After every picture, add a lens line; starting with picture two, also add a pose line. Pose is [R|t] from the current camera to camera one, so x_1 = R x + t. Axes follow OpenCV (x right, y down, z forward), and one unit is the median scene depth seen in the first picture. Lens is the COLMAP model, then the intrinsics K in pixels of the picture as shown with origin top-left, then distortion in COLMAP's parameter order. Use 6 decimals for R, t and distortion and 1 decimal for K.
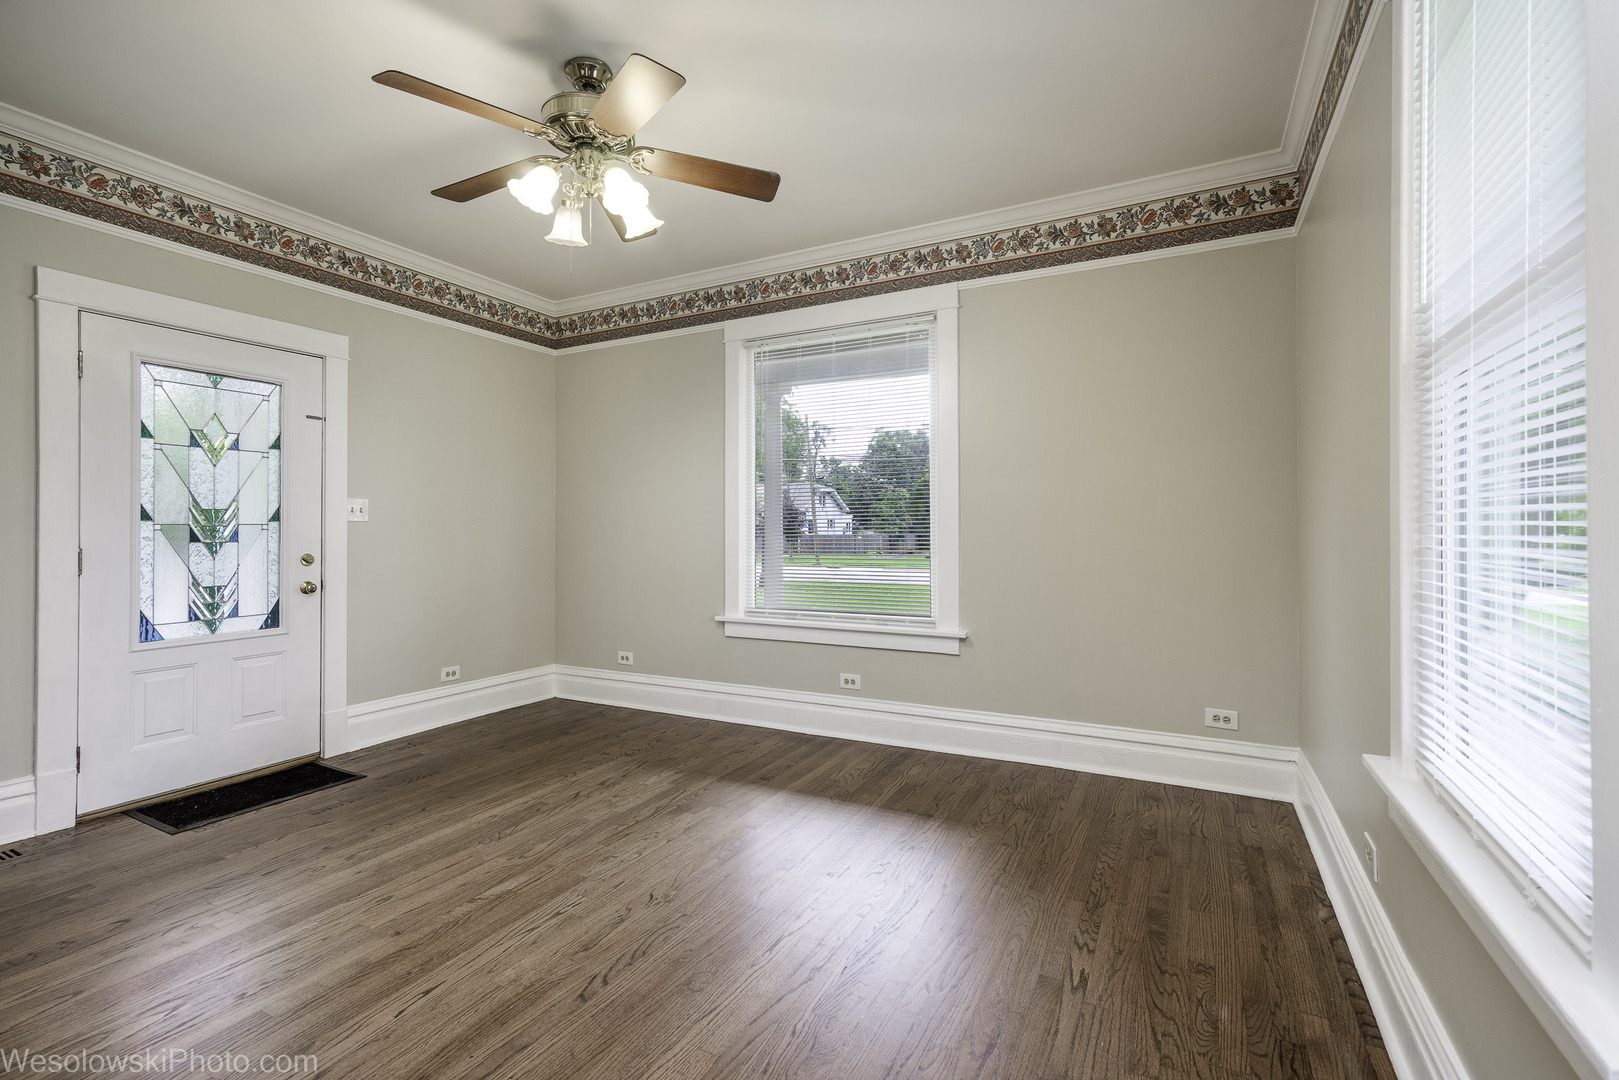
lens RADIAL K [[741.7, 0, 806.5], [0, 741.7, 536.9], [0, 0, 1]] dist [0.002691, 0.016882]
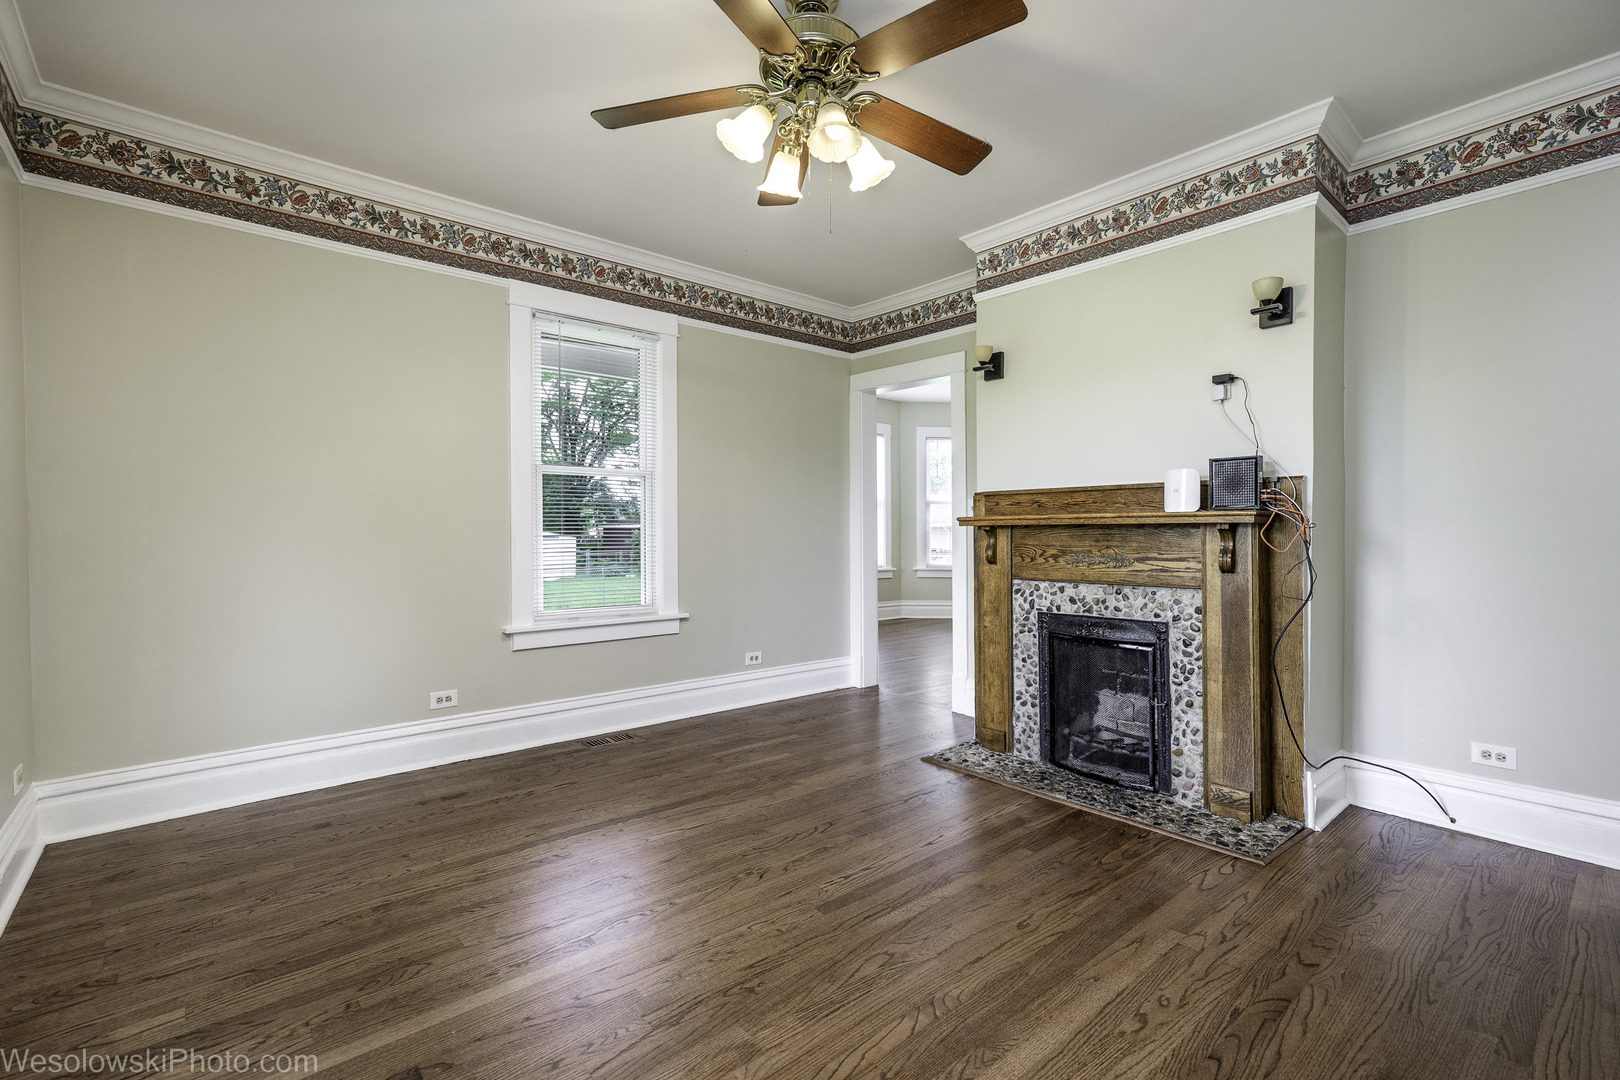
lens RADIAL K [[742.2, 0, 807.0], [0, 742.2, 536.9], [0, 0, 1]] dist [0.002691, 0.016882]
pose [[0.920557, 0.018896, -0.390151, 0.126775], [-0.018542, 0.999817, 0.004674, -0.003758], [0.390168, 0.002932, 0.920739, 0.246874]]
